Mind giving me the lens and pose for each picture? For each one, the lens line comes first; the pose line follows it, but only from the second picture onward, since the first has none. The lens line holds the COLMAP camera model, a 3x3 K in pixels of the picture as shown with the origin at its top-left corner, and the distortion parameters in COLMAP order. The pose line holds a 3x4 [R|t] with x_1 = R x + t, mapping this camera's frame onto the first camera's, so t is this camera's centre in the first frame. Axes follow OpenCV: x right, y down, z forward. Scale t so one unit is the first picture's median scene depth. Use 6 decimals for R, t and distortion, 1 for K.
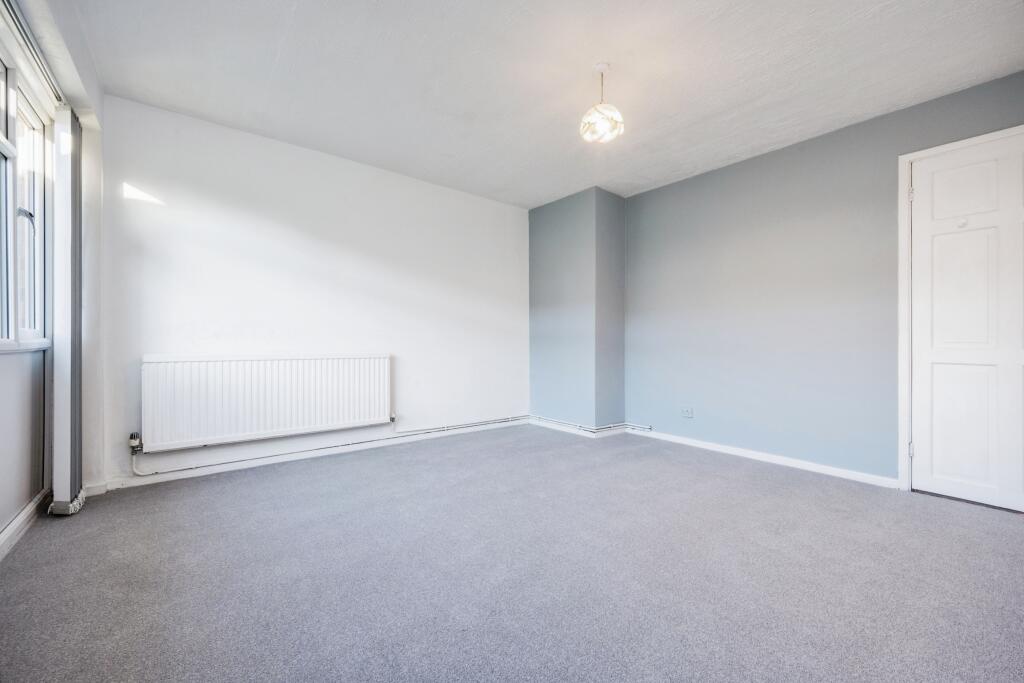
lens RADIAL K [[406.8, 0, 511.3], [0, 406.8, 343.7], [0, 0, 1]] dist [0.000606, -0.000440]
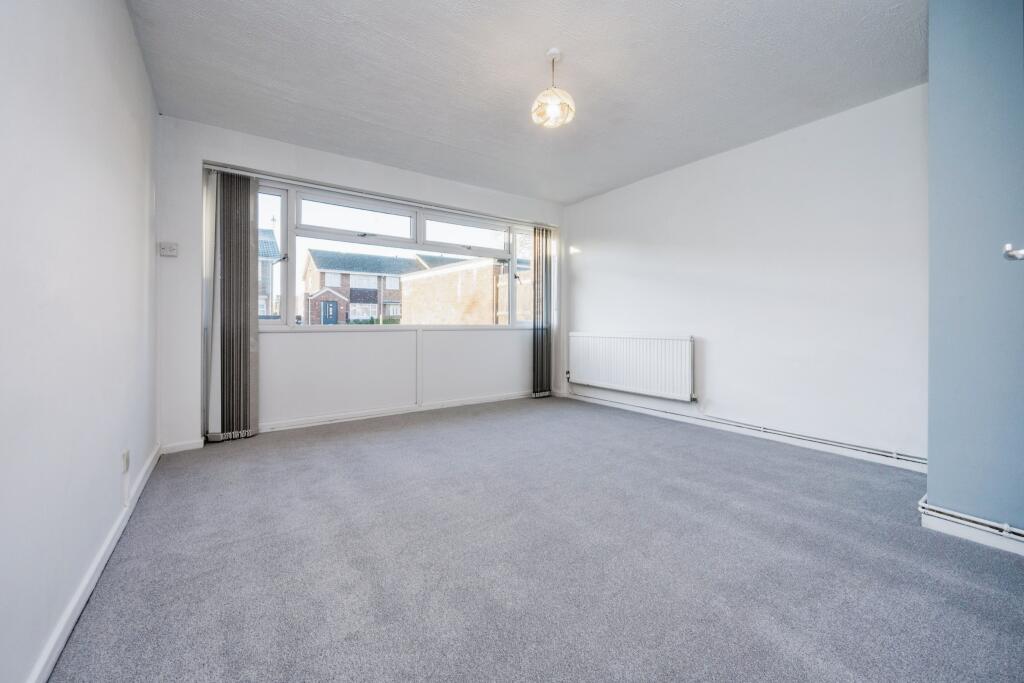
lens RADIAL K [[406.8, 0, 510.9], [0, 406.8, 330.5], [0, 0, 1]] dist [0.000606, -0.000440]
pose [[-0.059450, 0.010712, -0.998174, 0.810559], [-0.001455, 0.999940, 0.010818, -0.001818], [0.998230, 0.002095, -0.059430, 0.623689]]
